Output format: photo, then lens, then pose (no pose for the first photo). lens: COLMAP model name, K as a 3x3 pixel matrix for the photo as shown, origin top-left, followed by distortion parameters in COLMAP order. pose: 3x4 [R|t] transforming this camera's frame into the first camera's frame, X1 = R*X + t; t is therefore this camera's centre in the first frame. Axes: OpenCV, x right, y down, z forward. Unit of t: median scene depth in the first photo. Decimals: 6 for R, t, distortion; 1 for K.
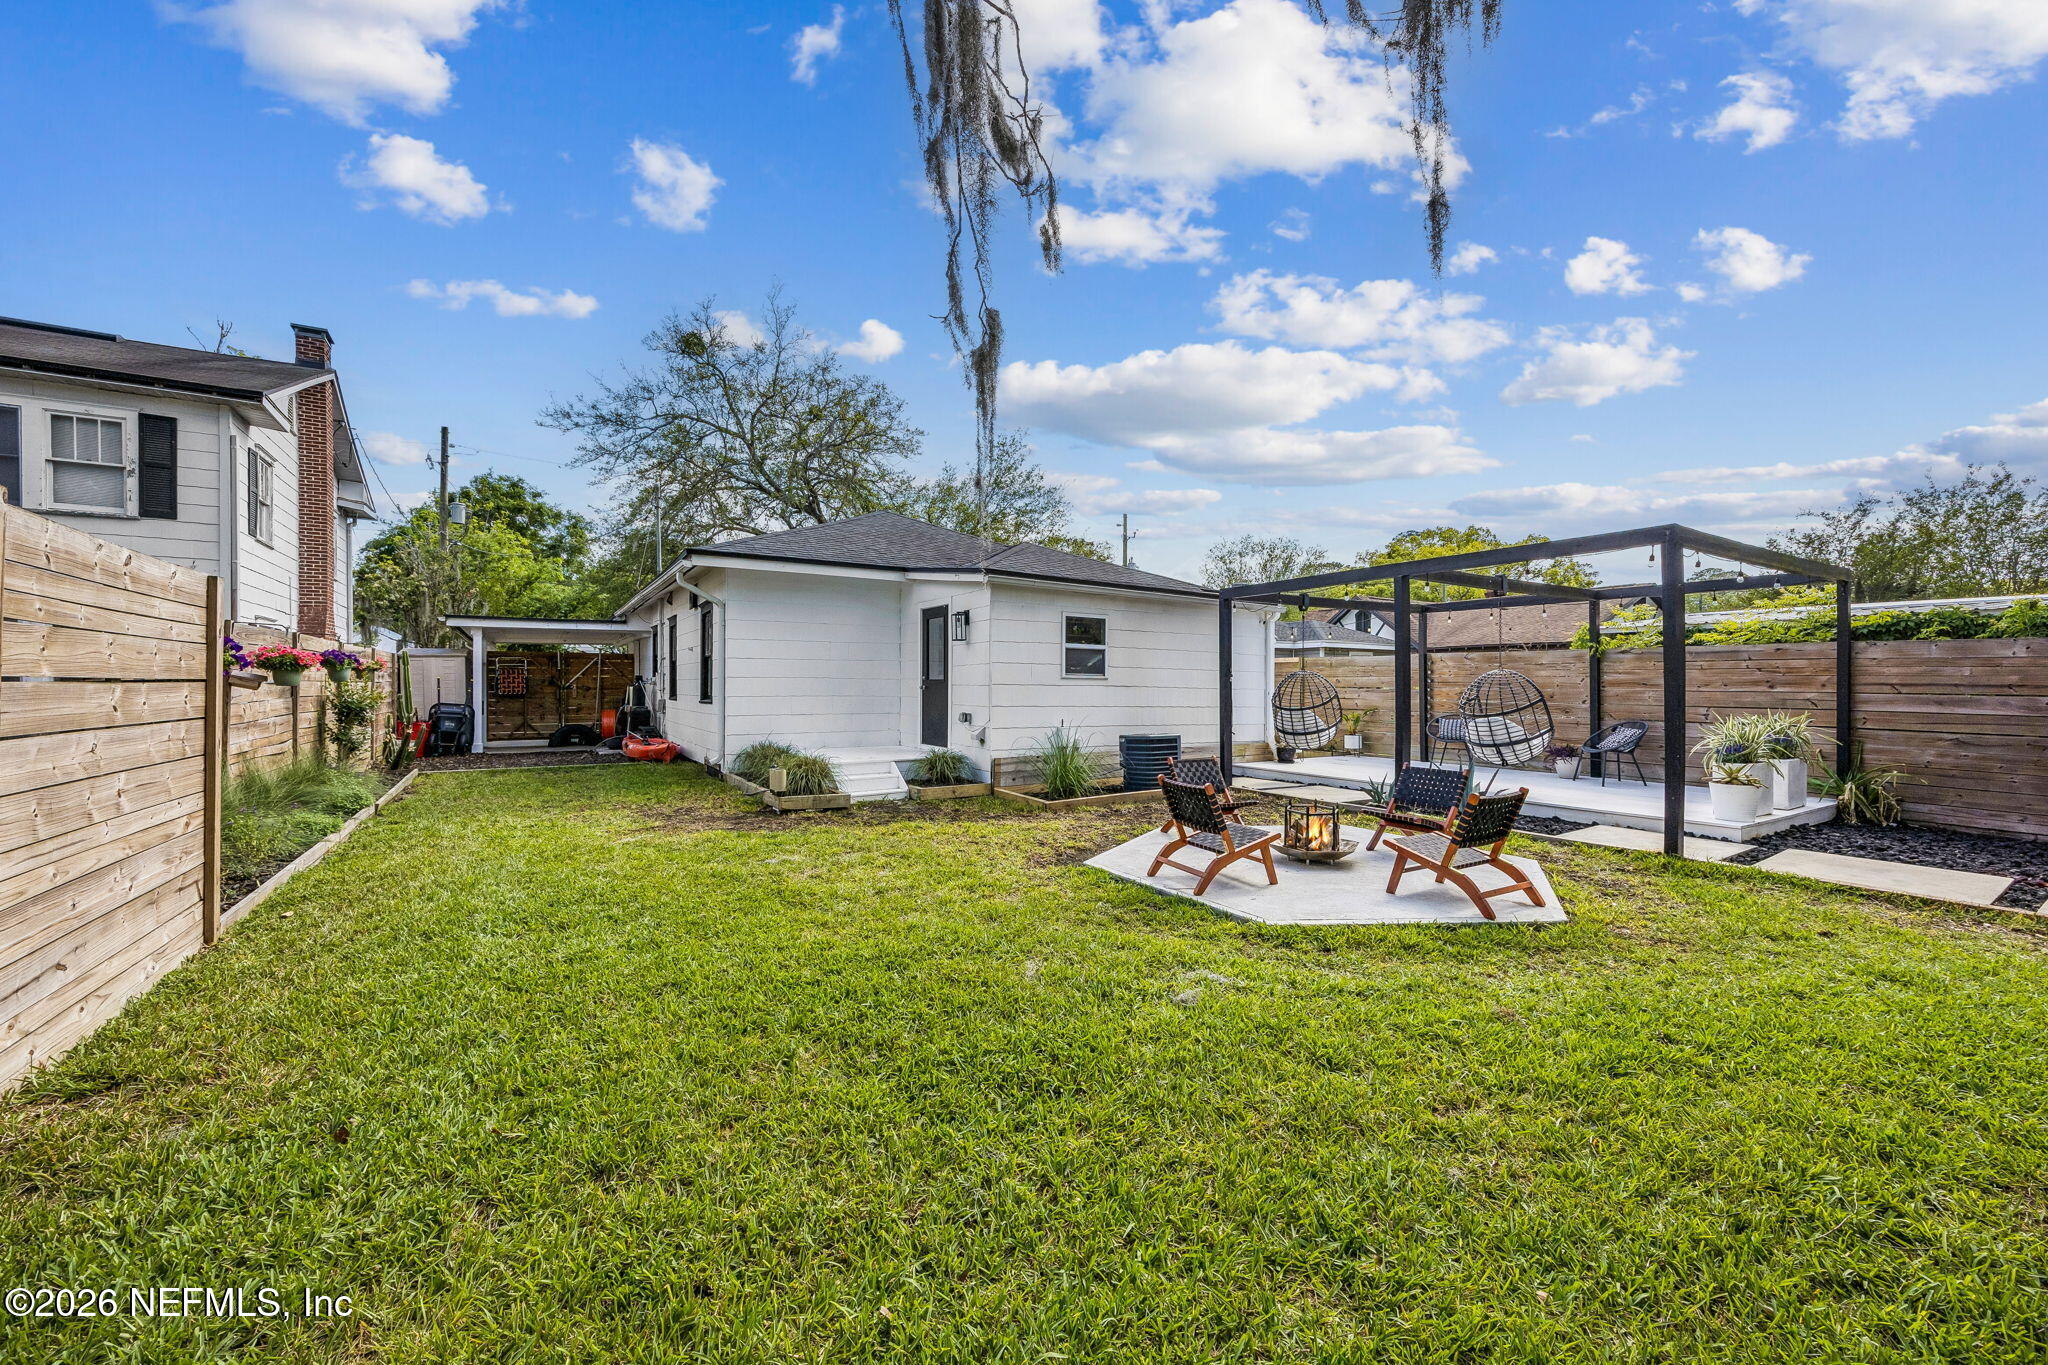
lens RADIAL K [[781.3, 0, 1029.1], [0, 781.3, 683.1], [0, 0, 1]] dist [0.001523, 0.001077]
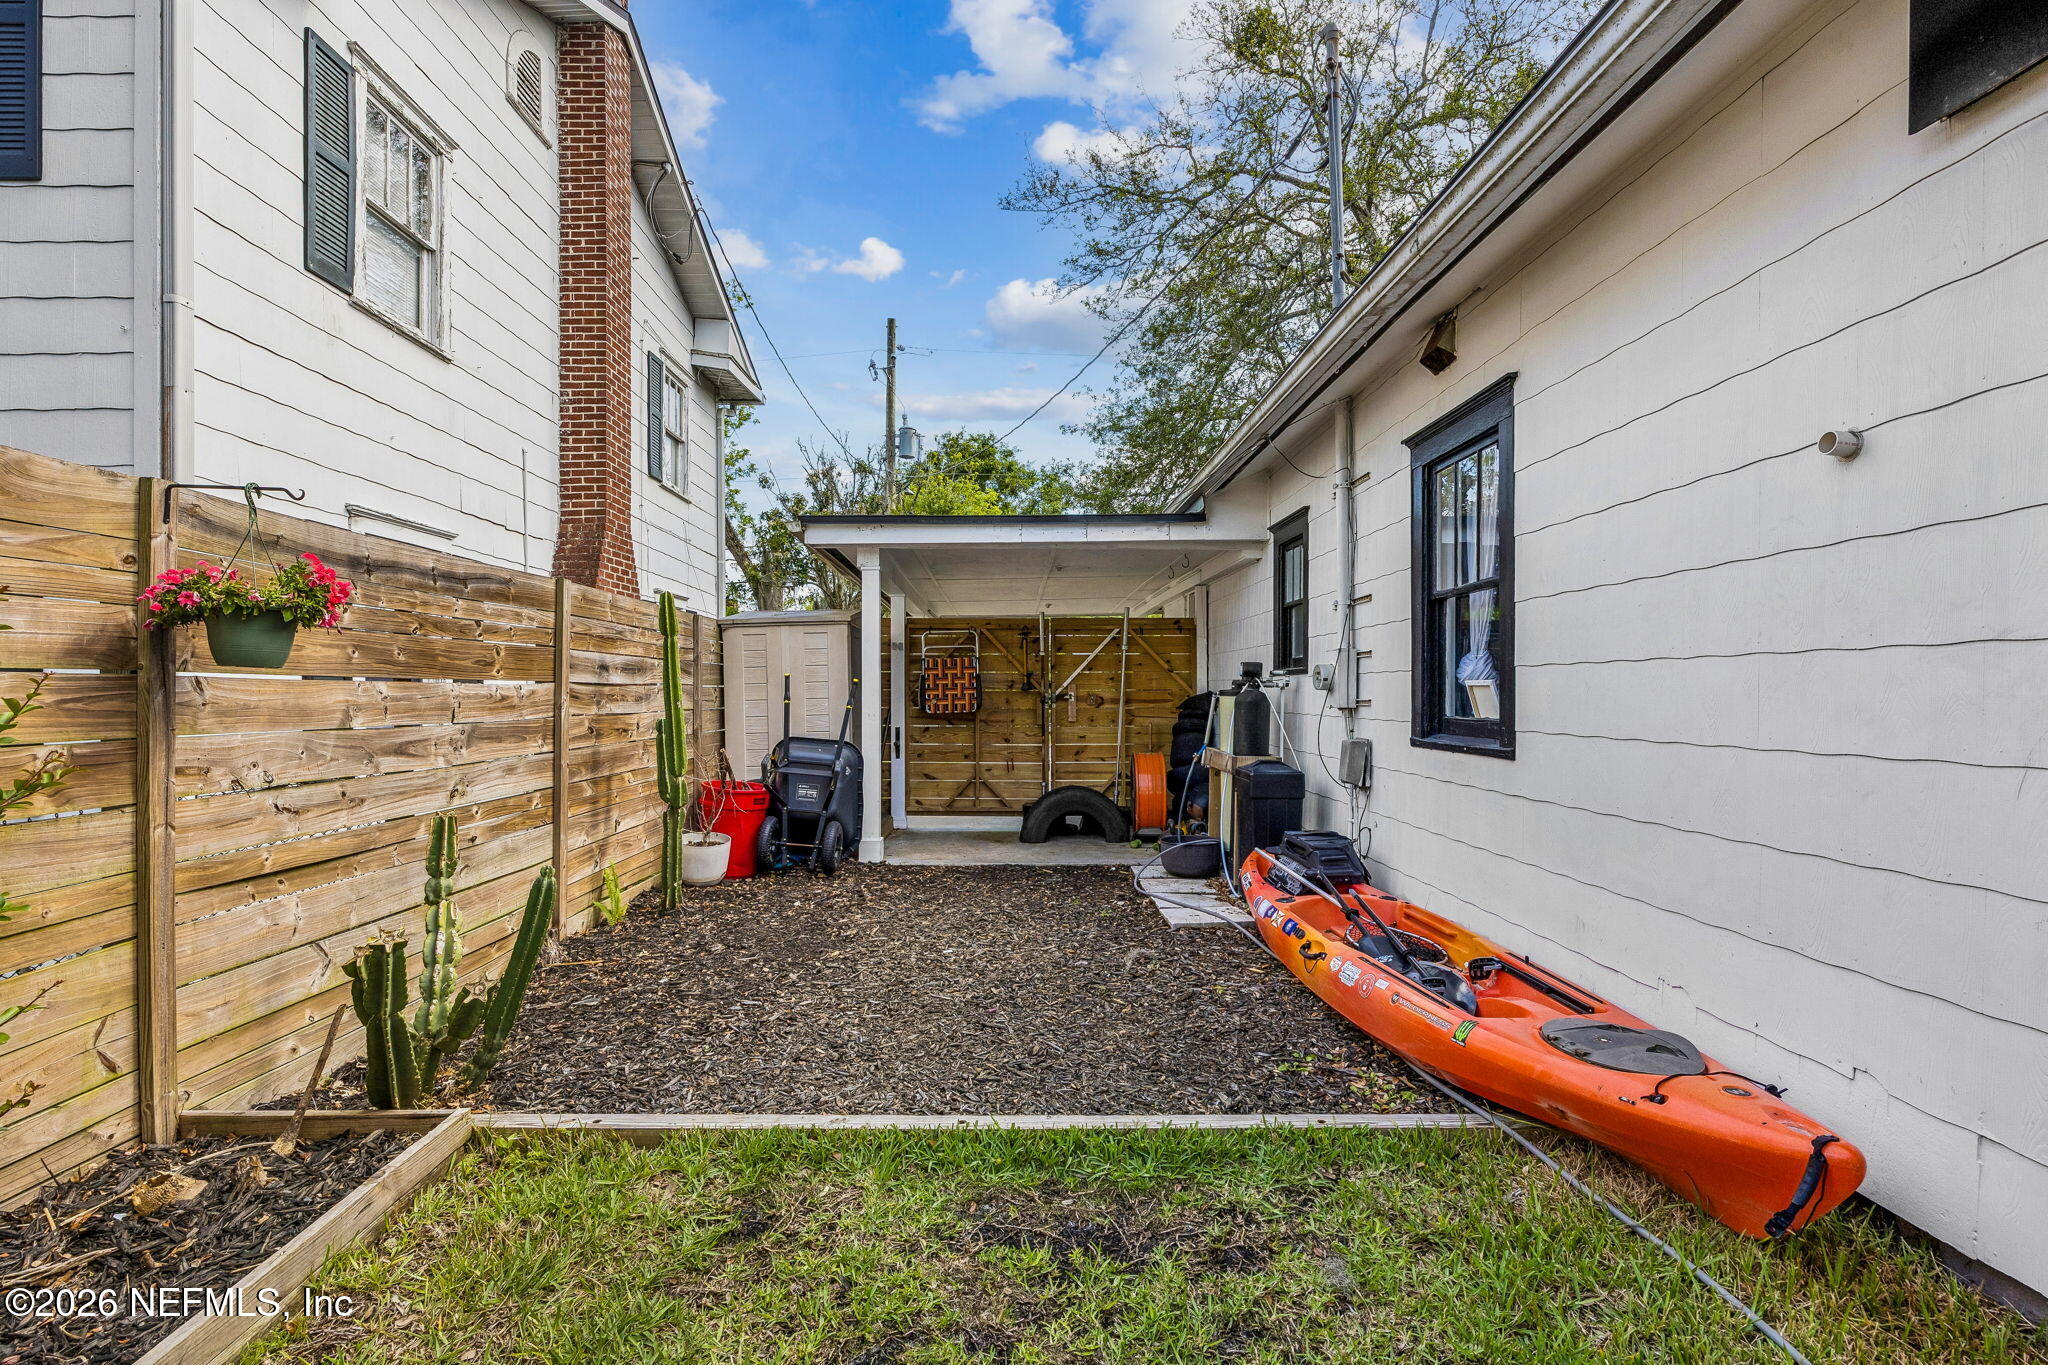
lens RADIAL K [[943.6, 0, 1018.6], [0, 943.6, 690.1], [0, 0, 1]] dist [-0.000469, -0.000026]
pose [[0.851085, -0.003081, -0.525019, -0.560958], [0.002774, 0.999995, -0.001371, 0.002956], [0.525021, -0.000290, 0.851089, 0.910251]]
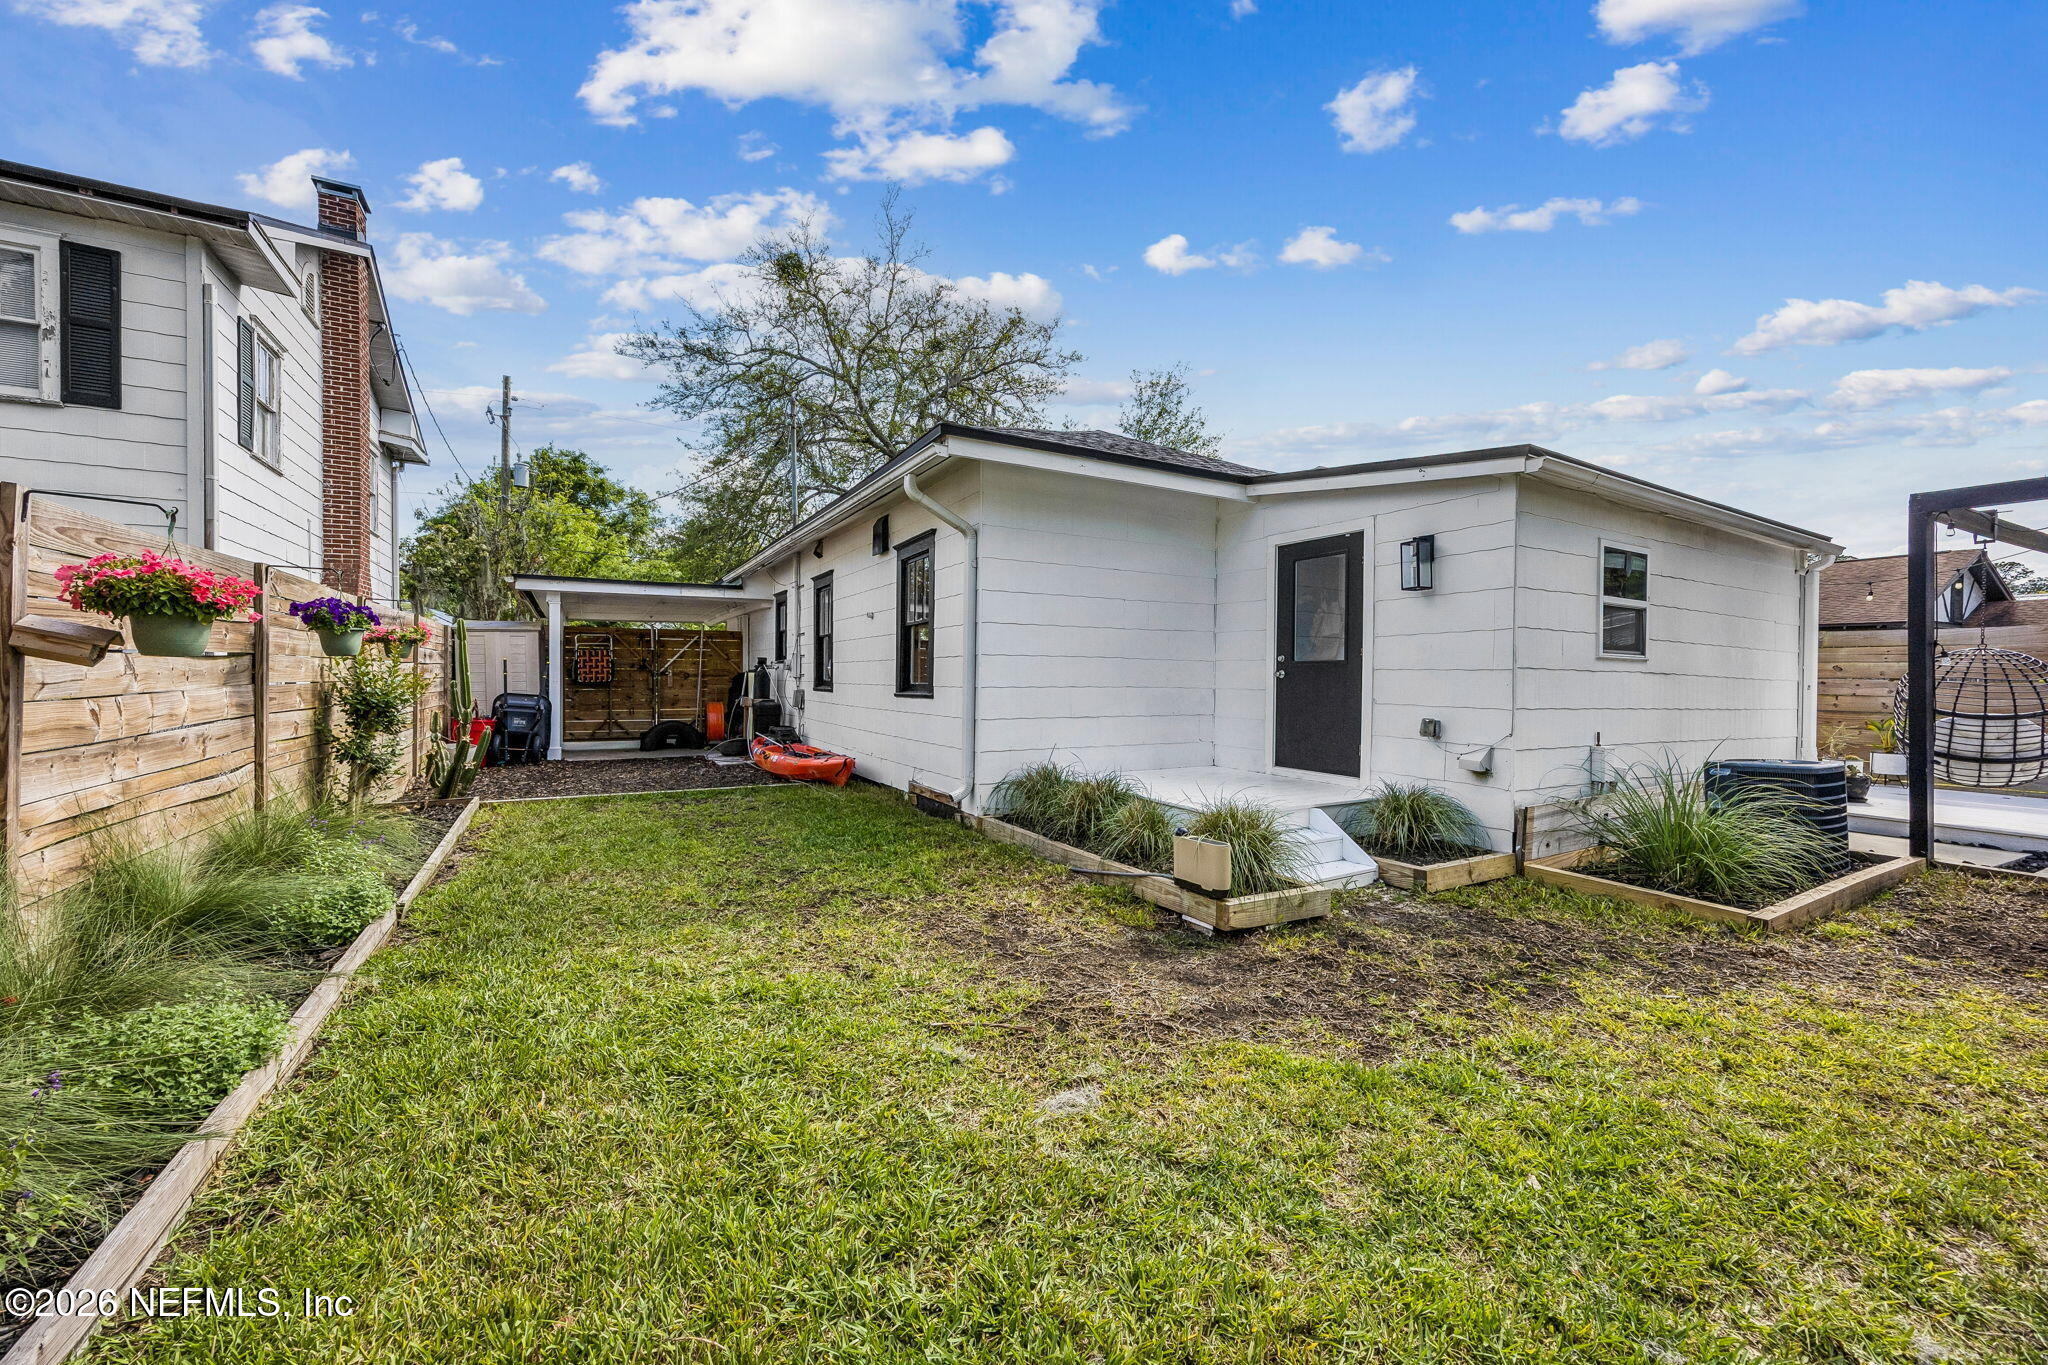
lens RADIAL K [[781.3, 0, 1025.7], [0, 781.3, 680.4], [0, 0, 1]] dist [0.001523, 0.001077]
pose [[0.998695, 0.005719, -0.050760, -0.315299], [-0.005324, 0.999954, 0.007932, 0.006608], [0.050803, -0.007652, 0.998679, 0.400536]]
